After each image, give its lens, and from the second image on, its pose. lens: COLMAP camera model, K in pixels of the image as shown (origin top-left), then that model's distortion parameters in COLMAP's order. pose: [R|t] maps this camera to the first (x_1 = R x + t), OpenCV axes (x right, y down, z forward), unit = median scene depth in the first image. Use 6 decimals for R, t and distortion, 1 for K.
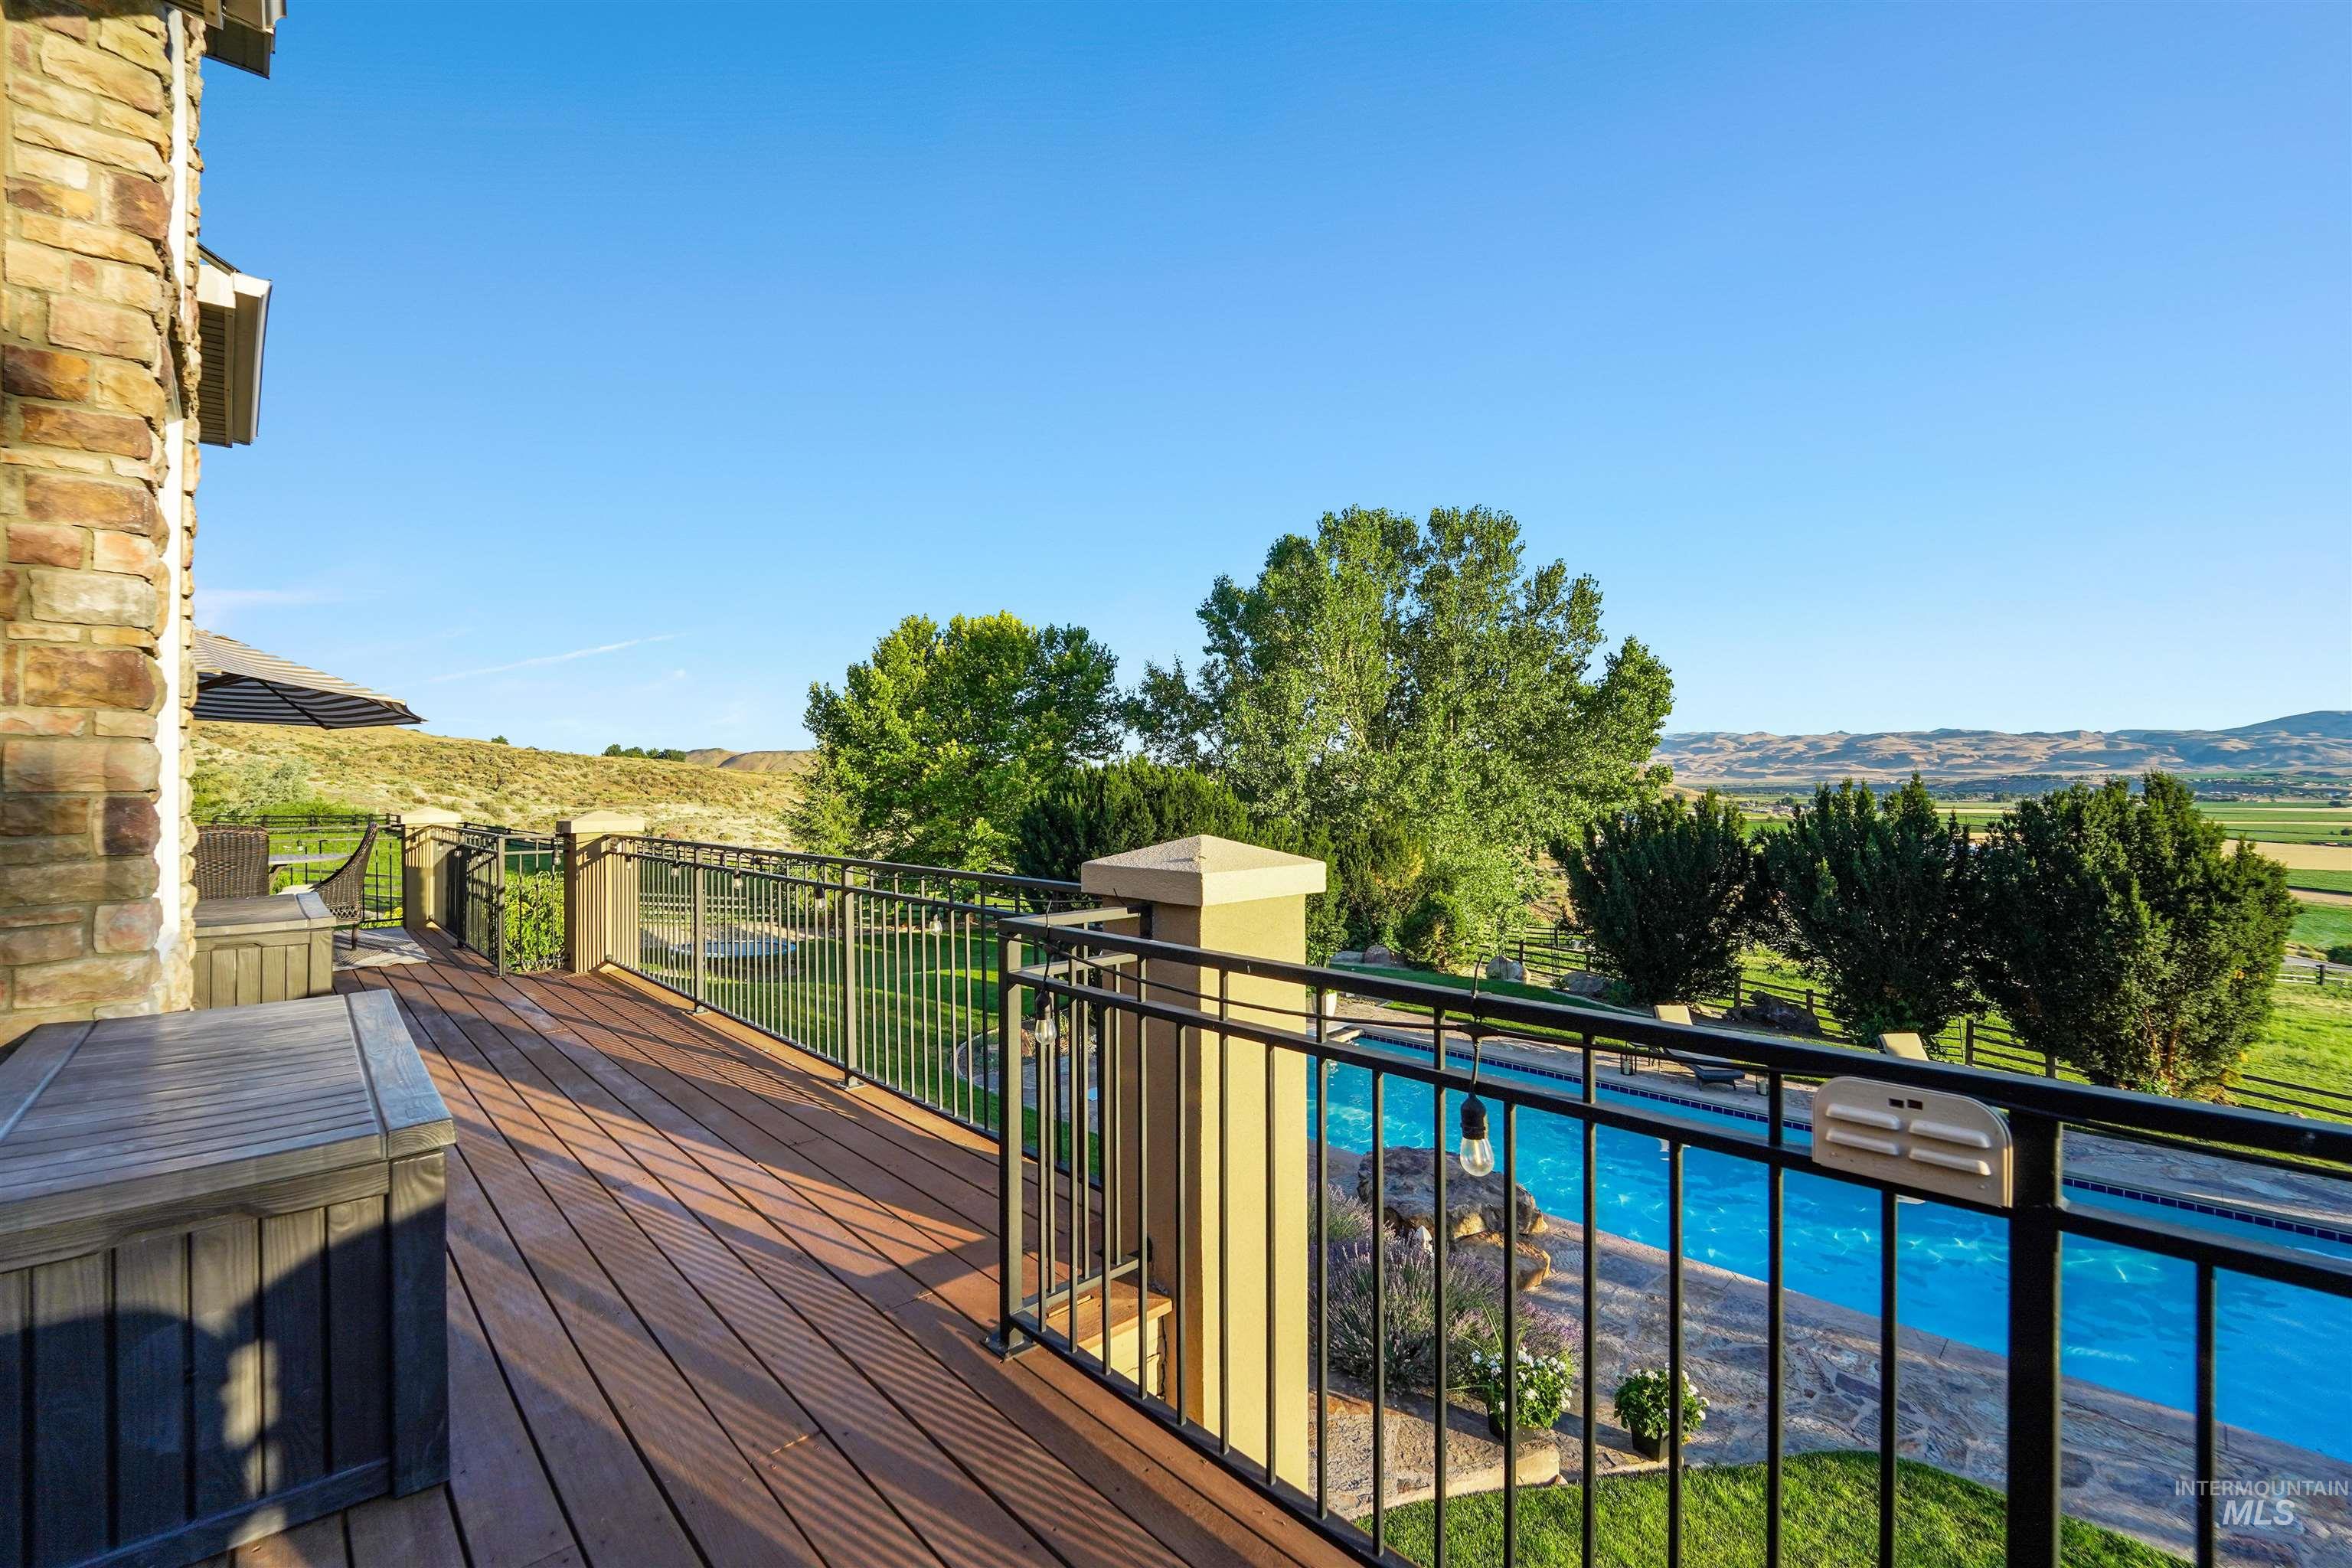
lens RADIAL K [[976.8, 0, 1165.3], [0, 976.8, 785.3], [0, 0, 1]] dist [-0.016671, -0.000105]
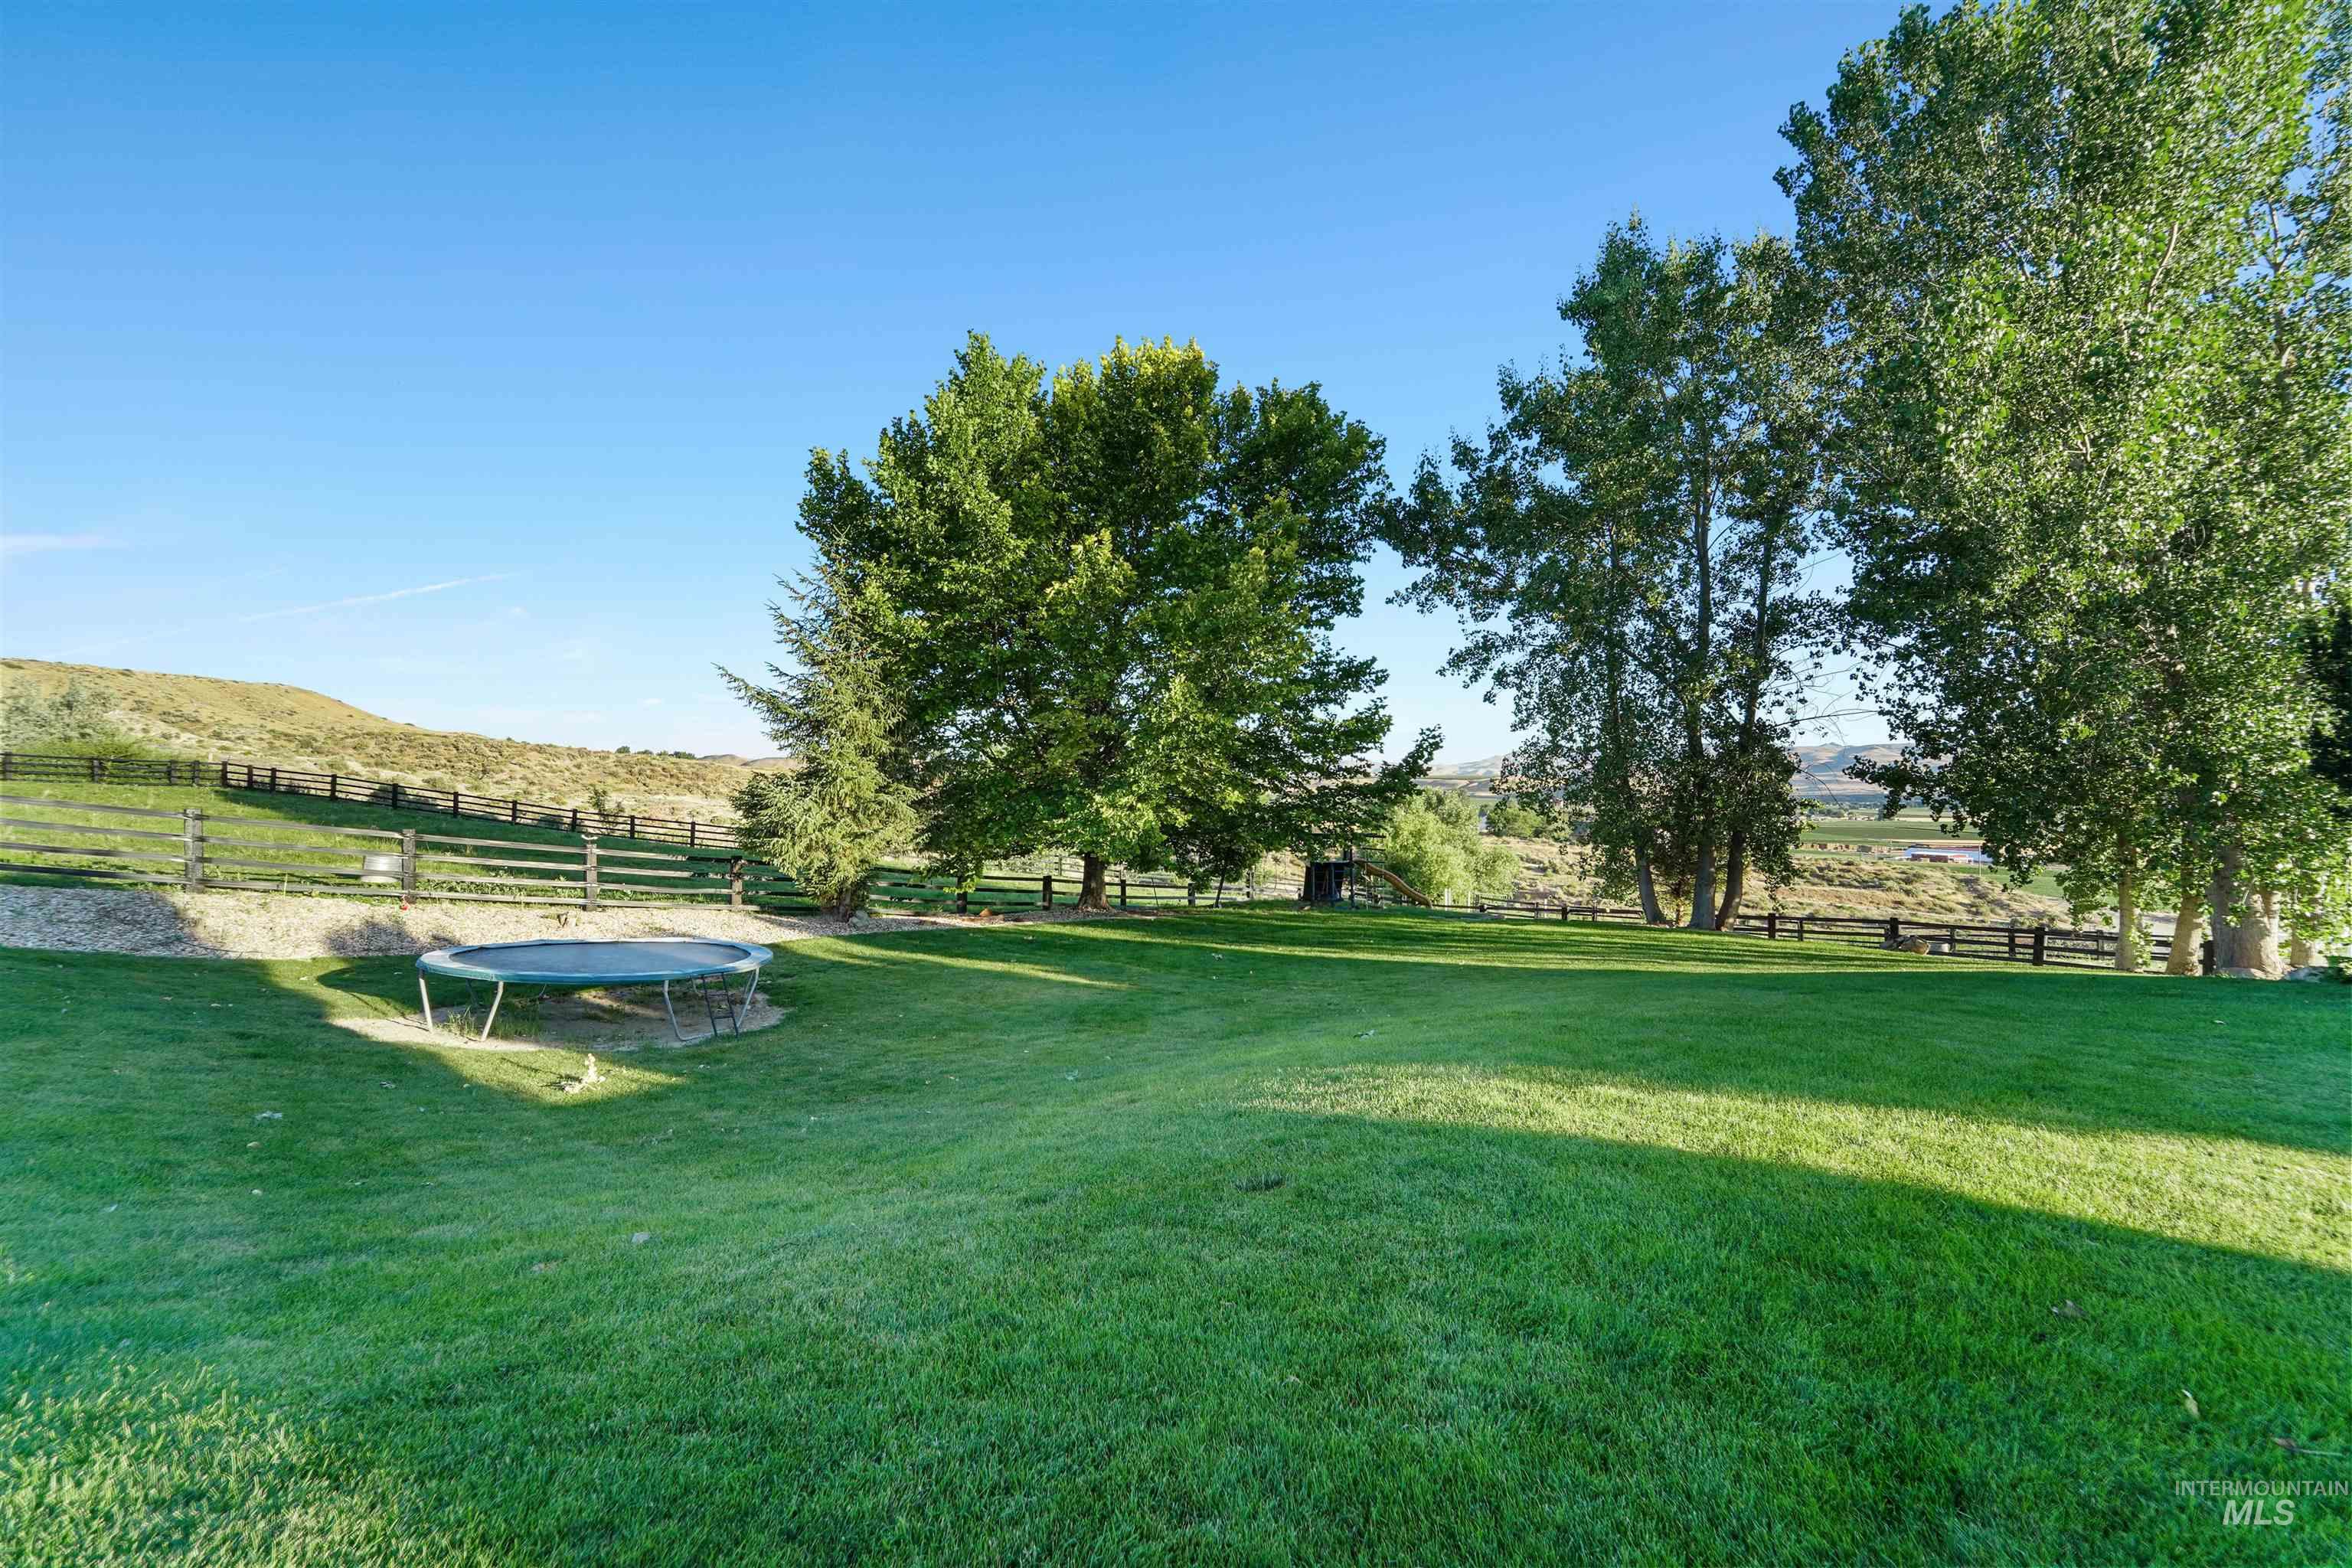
lens RADIAL K [[976.8, 0, 1165.3], [0, 976.8, 785.3], [0, 0, 1]] dist [-0.016671, -0.000105]
pose [[0.999949, 0.000966, -0.010068, -0.160805], [-0.001017, 0.999987, -0.005026, 0.072543], [0.010063, 0.005036, 0.999937, 0.457356]]
